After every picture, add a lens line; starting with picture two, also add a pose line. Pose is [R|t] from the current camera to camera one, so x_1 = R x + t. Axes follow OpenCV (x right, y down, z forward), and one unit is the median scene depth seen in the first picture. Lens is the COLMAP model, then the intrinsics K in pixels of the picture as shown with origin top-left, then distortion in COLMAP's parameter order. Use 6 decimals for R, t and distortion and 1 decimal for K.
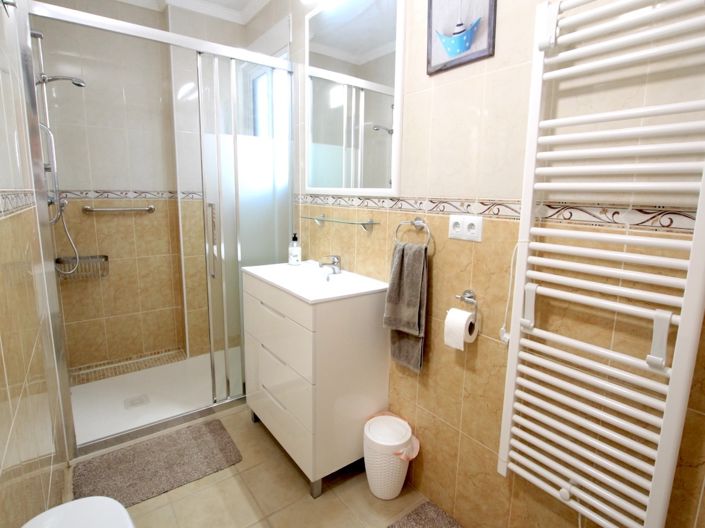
lens RADIAL K [[379.7, 0, 352.4], [0, 379.7, 262.6], [0, 0, 1]] dist [-0.006213, 0.000479]
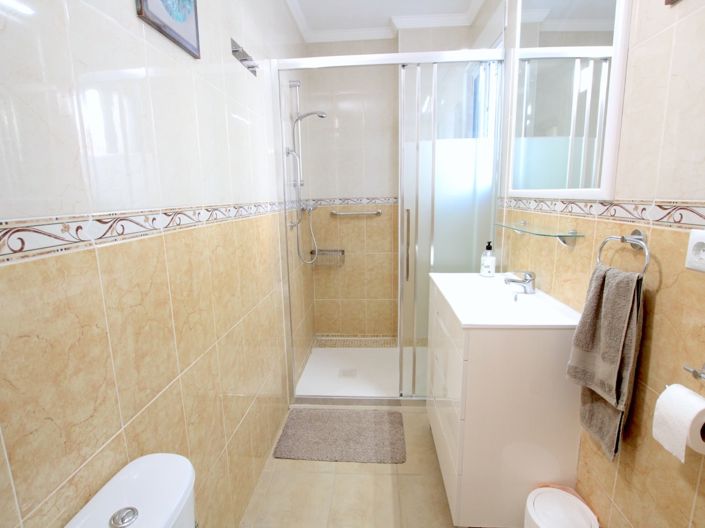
lens RADIAL K [[350.5, 0, 351.6], [0, 350.5, 261.9], [0, 0, 1]] dist [-0.014664, 0.000900]
pose [[0.766584, 0.090425, -0.635746, 0.128277], [-0.086222, 0.995565, 0.037638, -0.031897], [0.636329, 0.025963, 0.770980, 0.156795]]
